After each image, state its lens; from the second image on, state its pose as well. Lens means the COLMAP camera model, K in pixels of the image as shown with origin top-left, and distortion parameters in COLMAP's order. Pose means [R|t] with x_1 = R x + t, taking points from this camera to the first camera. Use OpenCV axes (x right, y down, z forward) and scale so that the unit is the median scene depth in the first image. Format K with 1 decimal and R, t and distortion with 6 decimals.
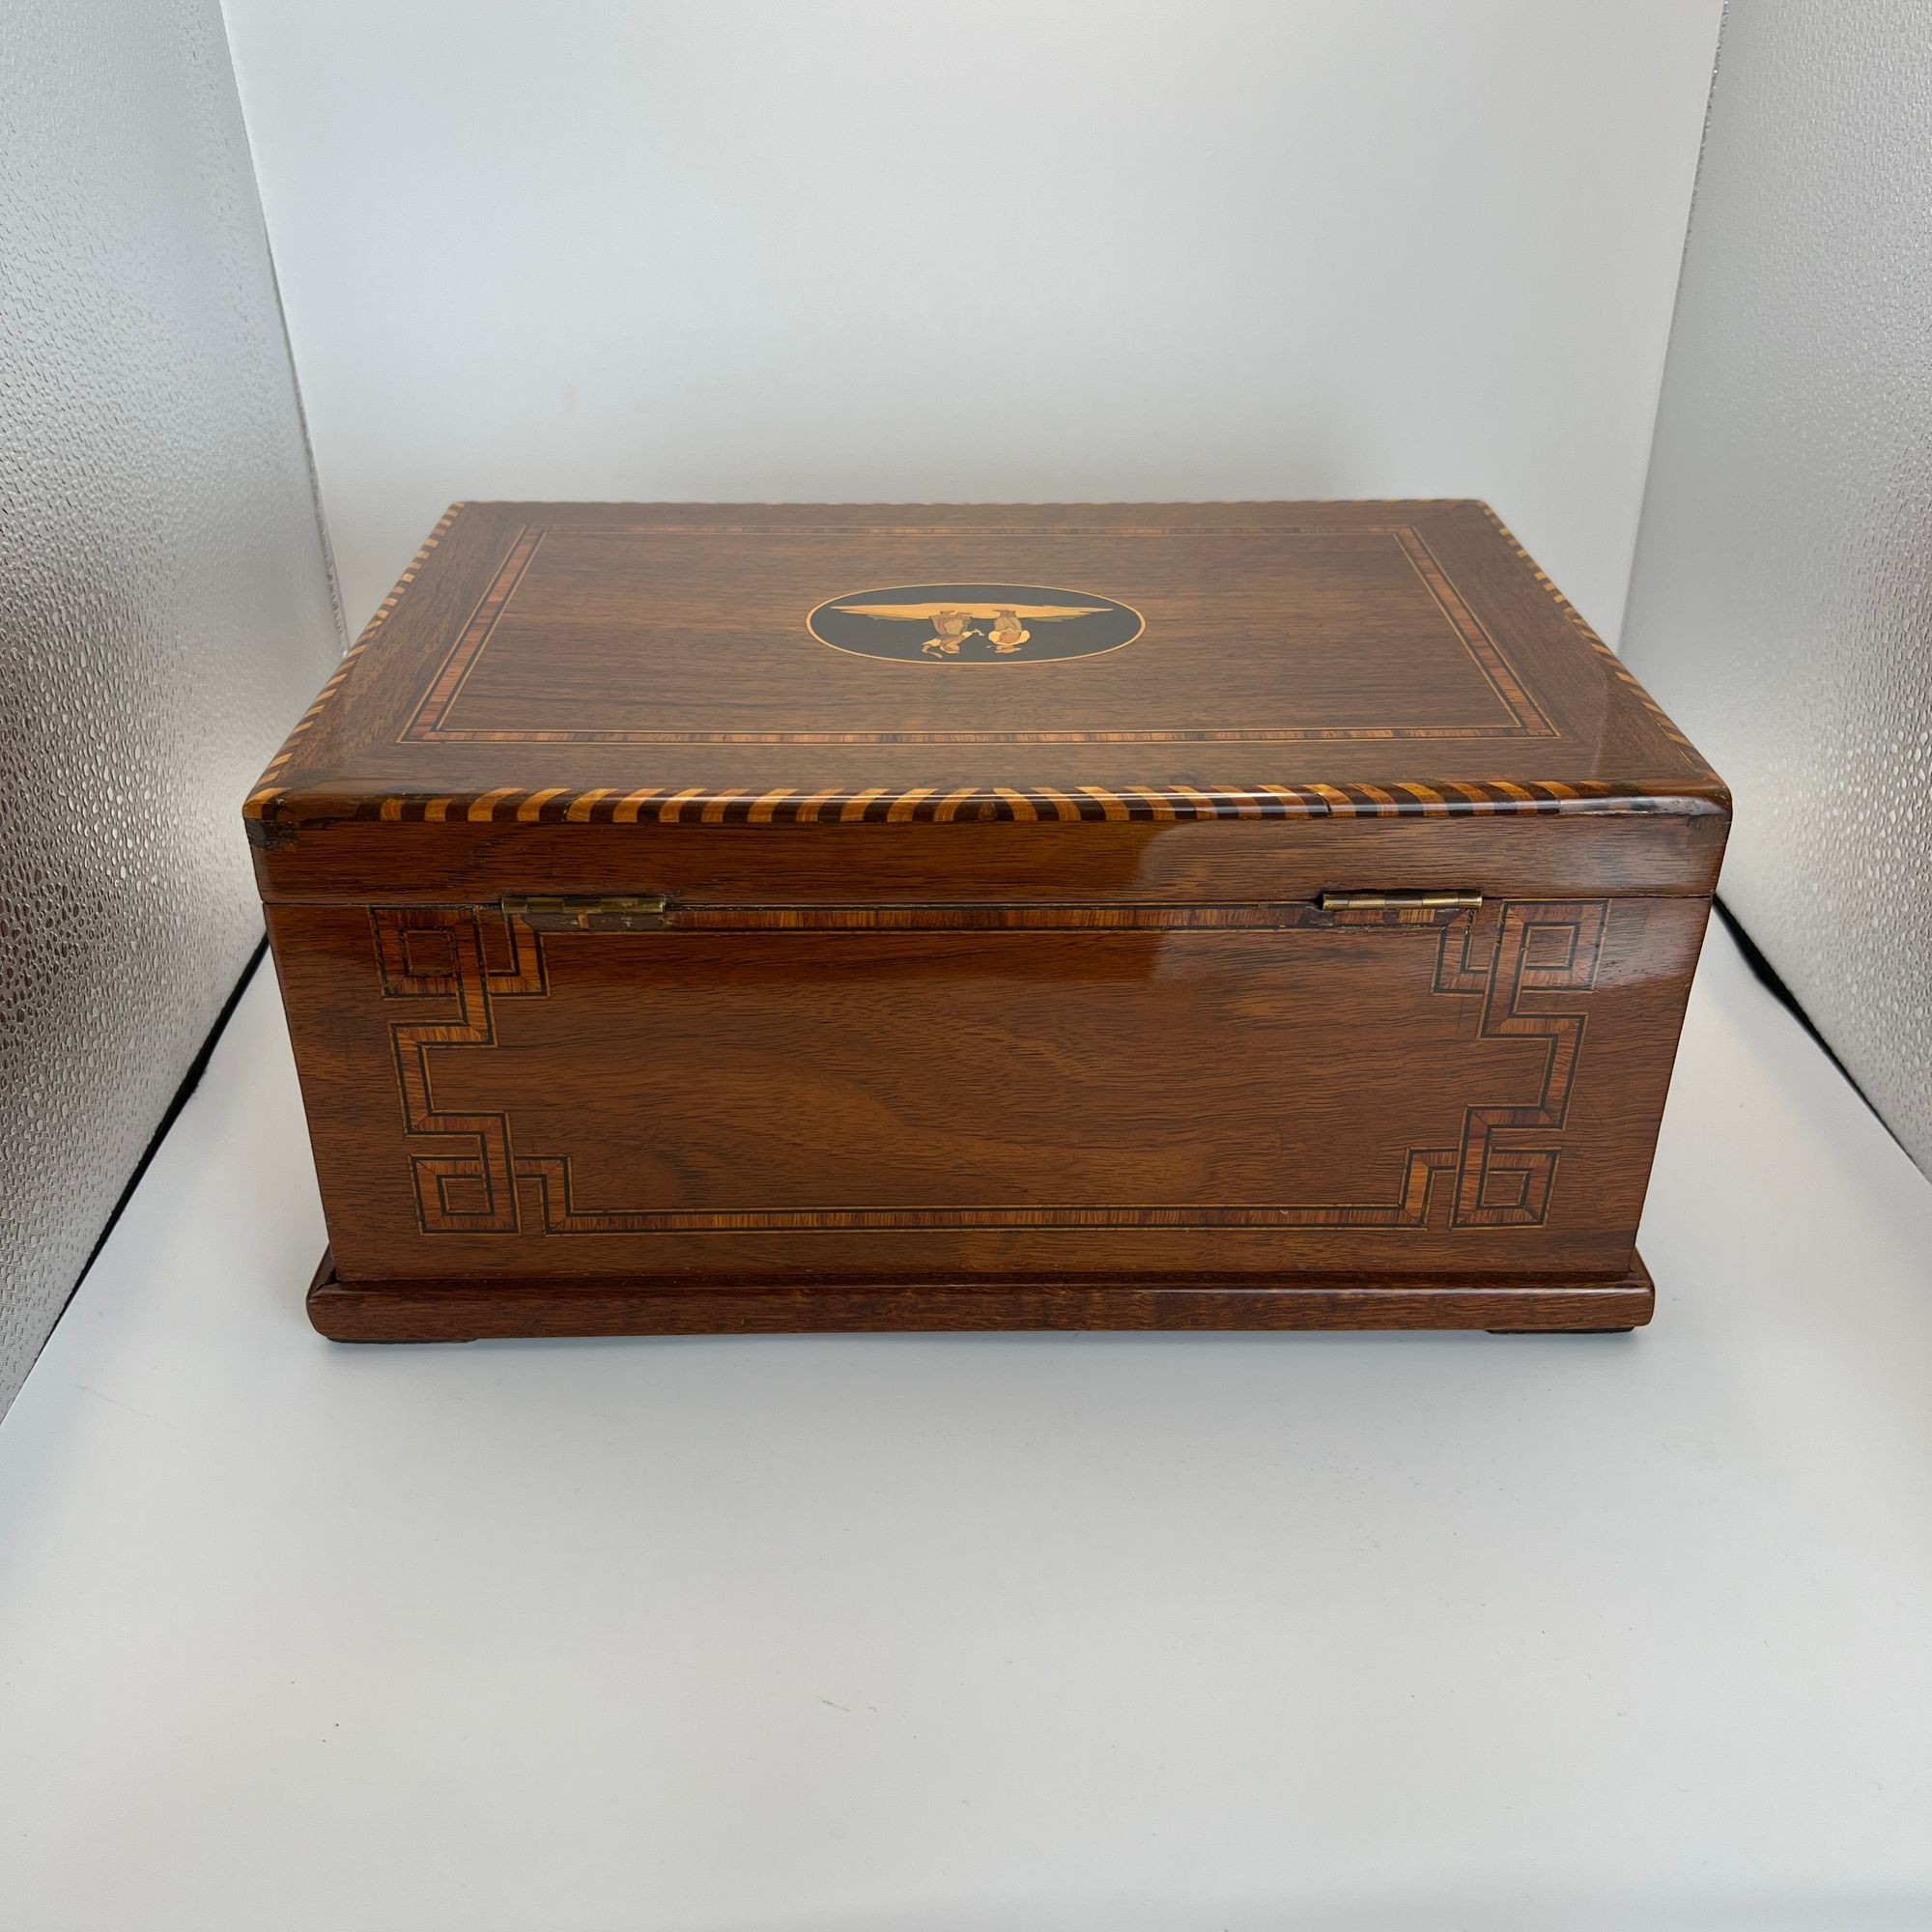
lens RADIAL K [[1970.1, 0, 966.0], [0, 1970.1, 966.0], [0, 0, 1]] dist [0.133216, -0.380142]
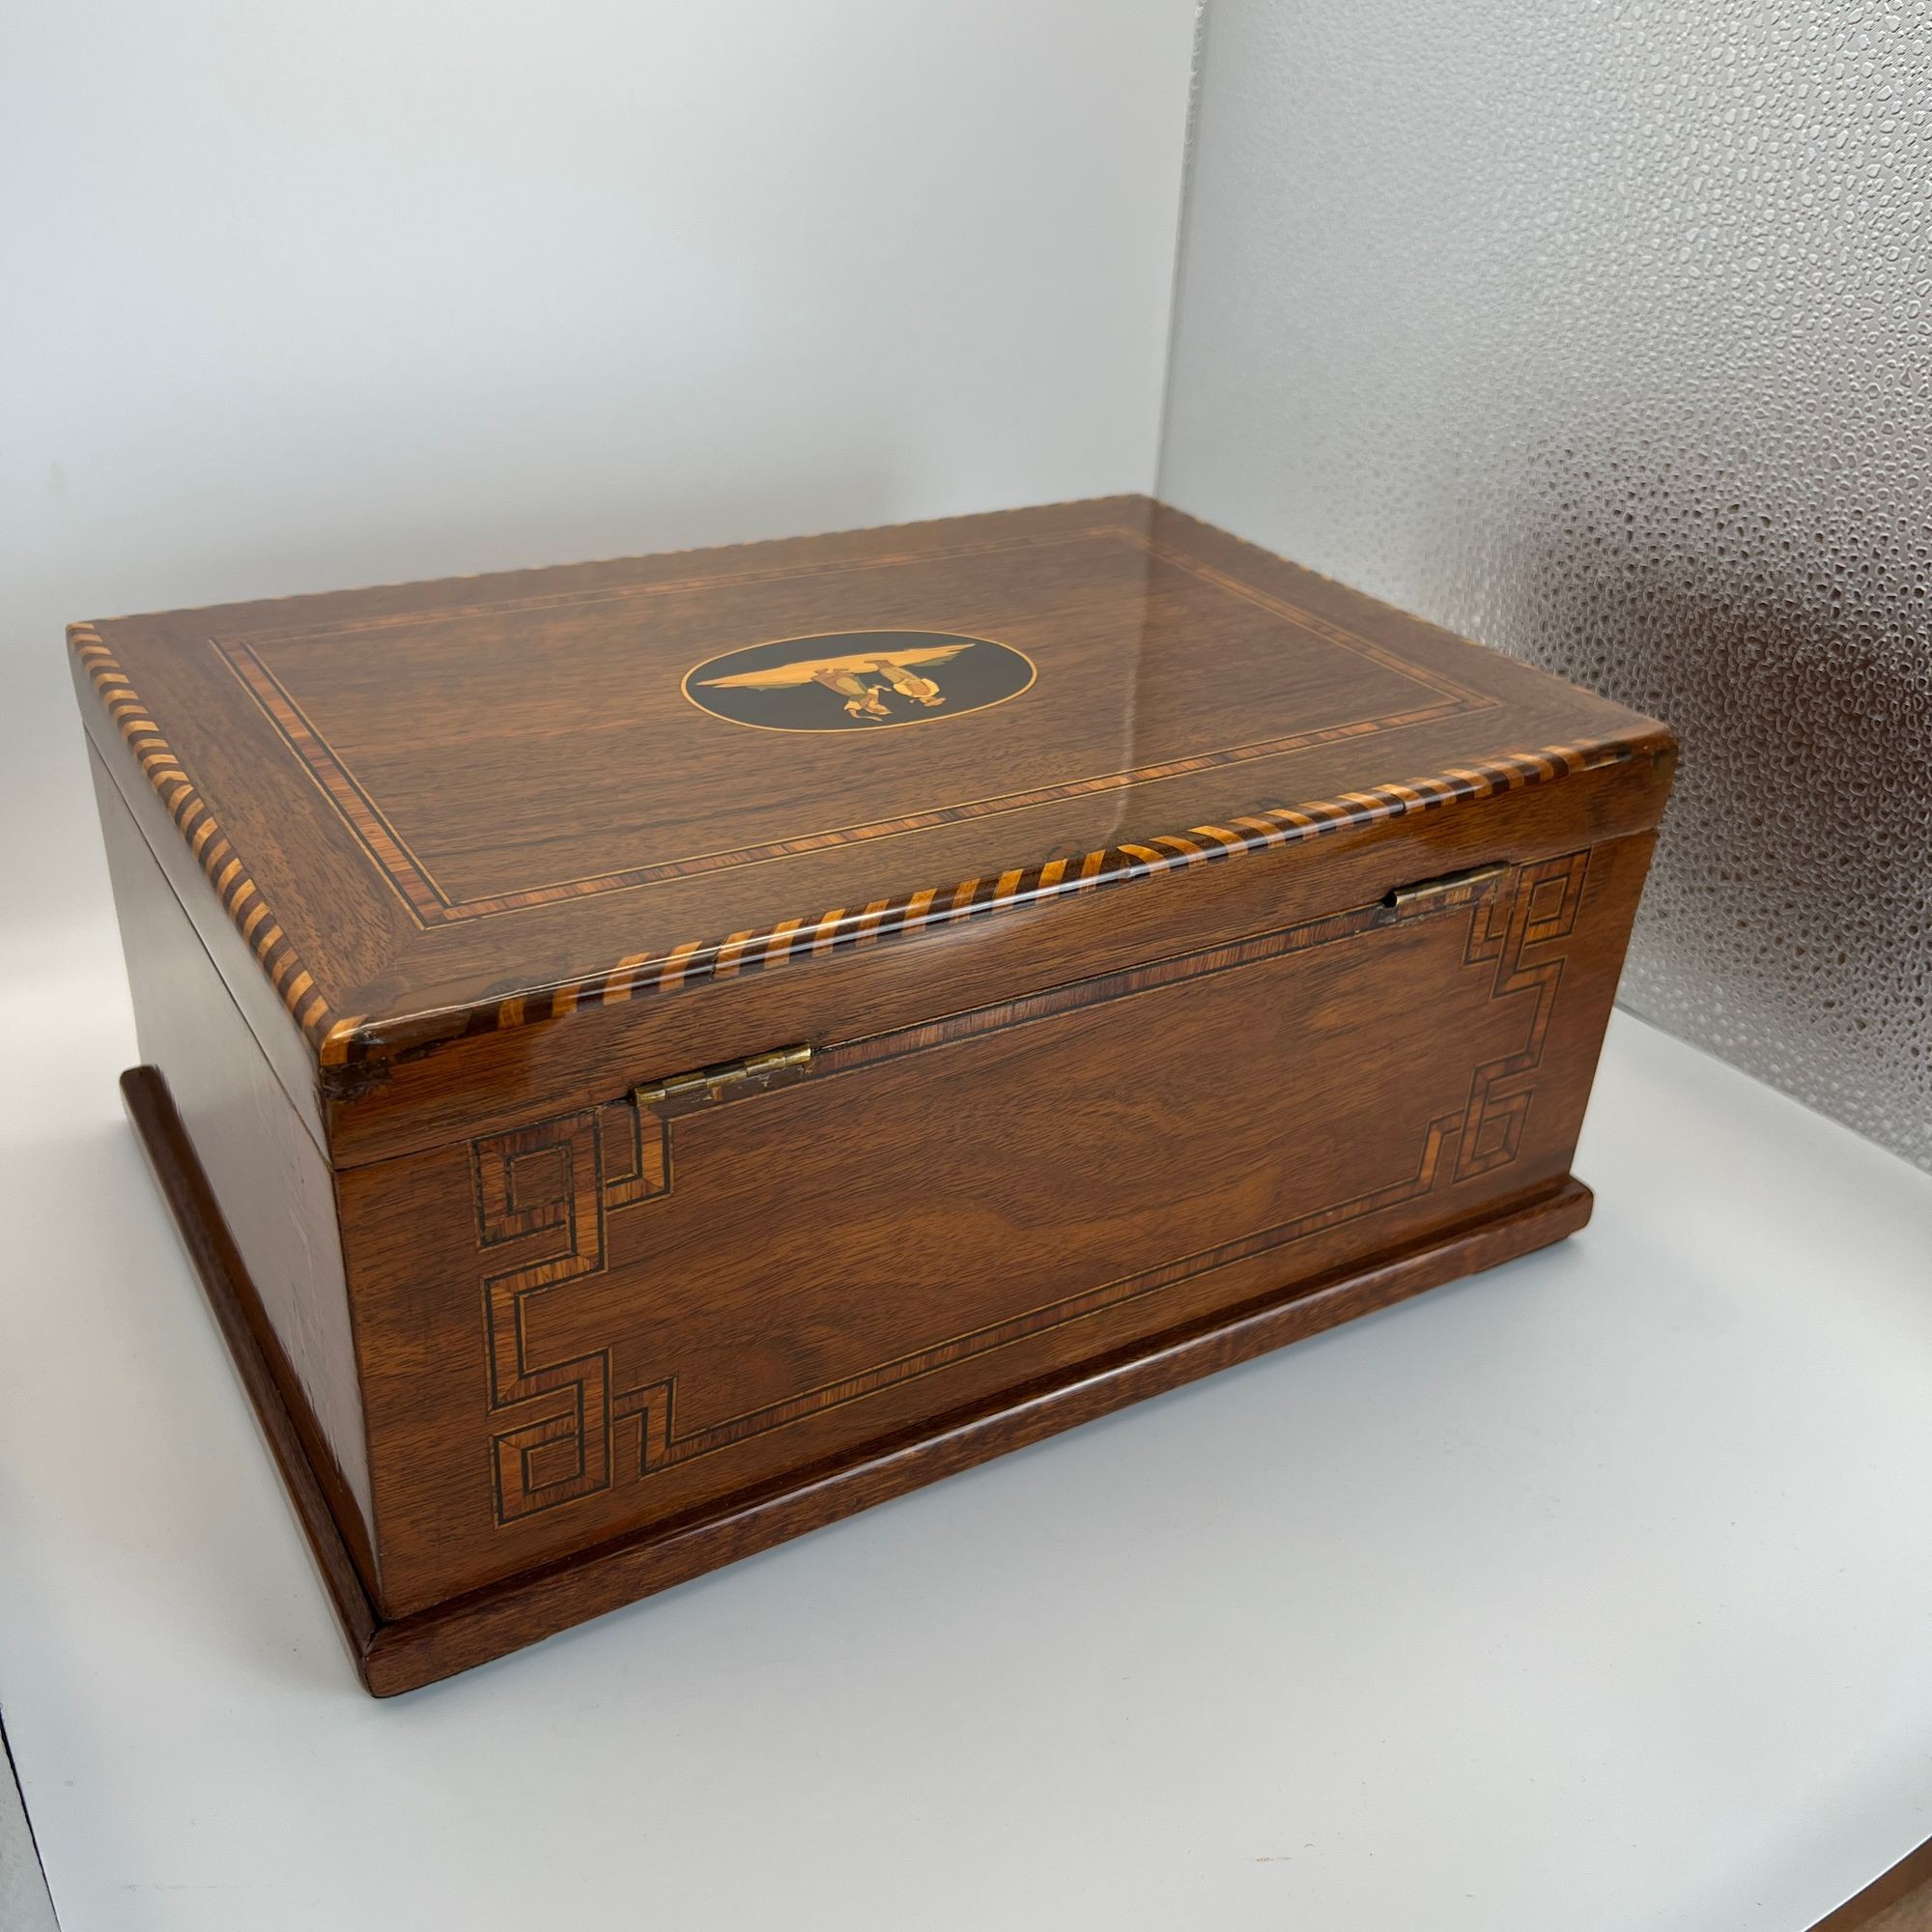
lens RADIAL K [[1970.1, 0, 966.0], [0, 1970.1, 966.0], [0, 0, 1]] dist [0.133216, -0.380142]
pose [[0.862888, -0.208218, 0.460510, -0.448207], [0.207803, 0.976773, 0.052271, -0.091439], [-0.460698, 0.050592, 0.886114, 0.199569]]
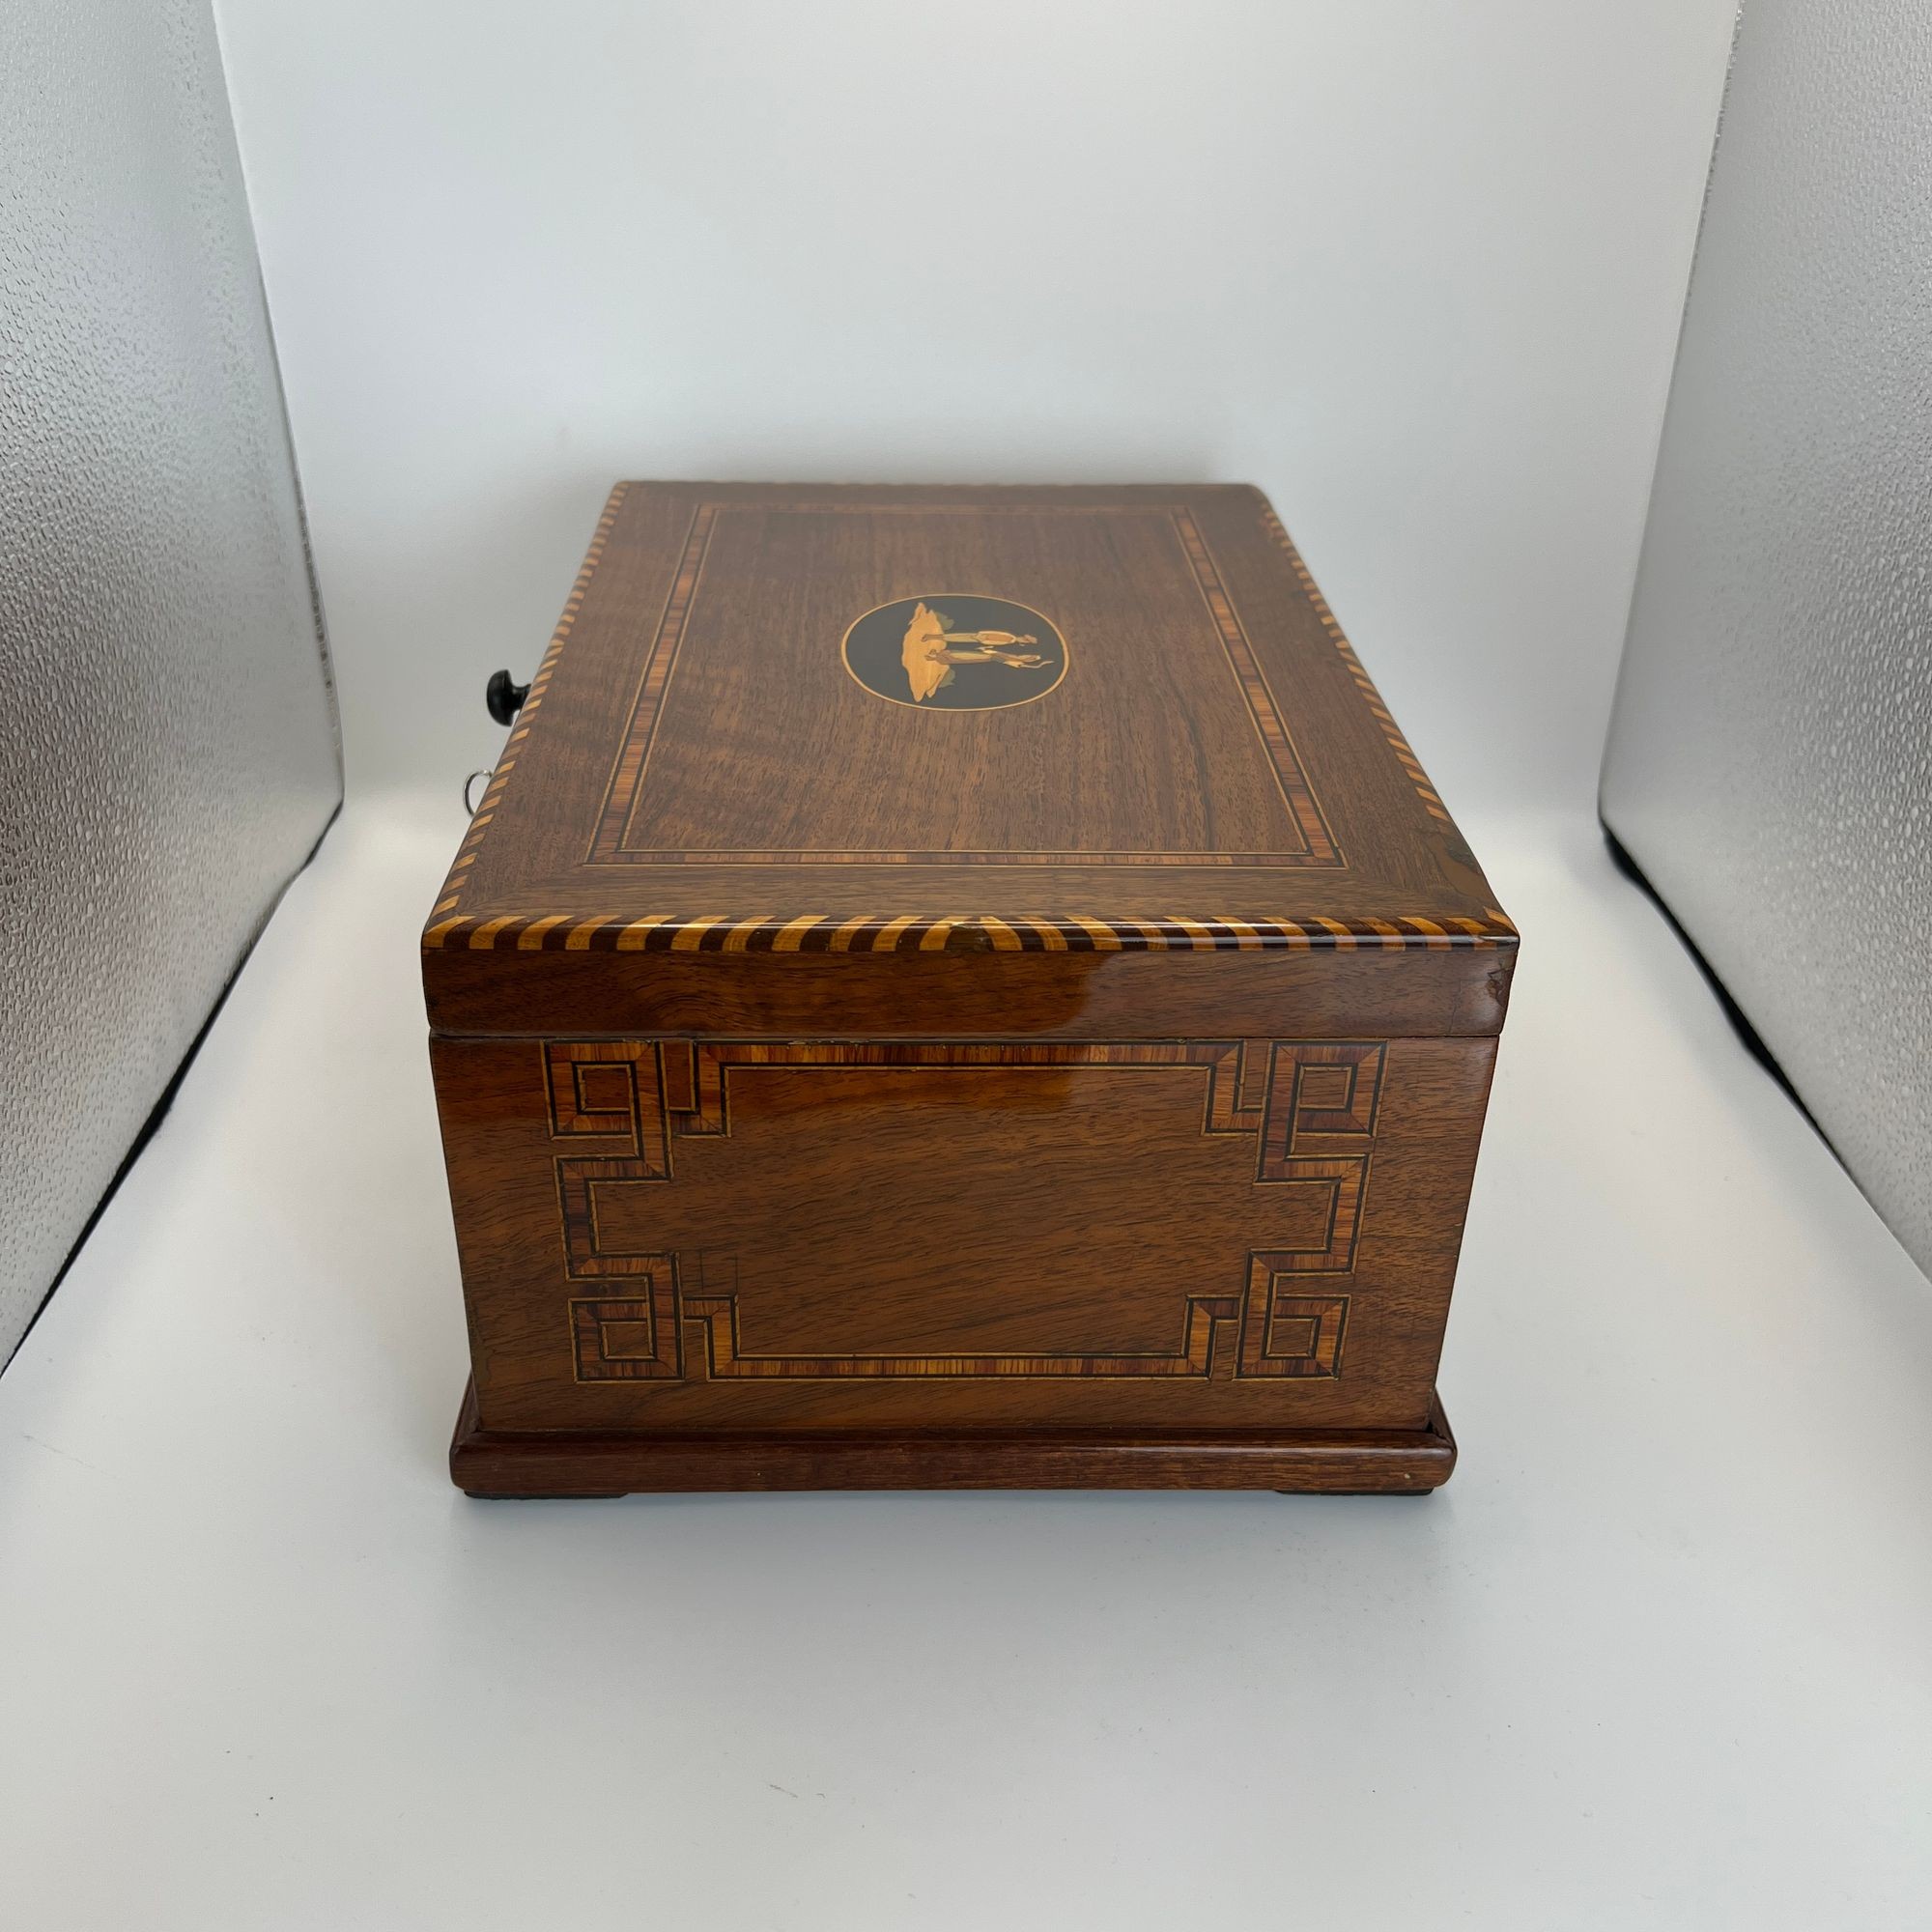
lens RADIAL K [[1970.1, 0, 966.0], [0, 1970.1, 966.0], [0, 0, 1]] dist [0.133216, -0.380142]
pose [[-0.014314, -0.495064, 0.868739, -1.077262], [0.482023, 0.757791, 0.439781, -0.554677], [-0.876041, 0.425047, 0.227785, 0.930044]]
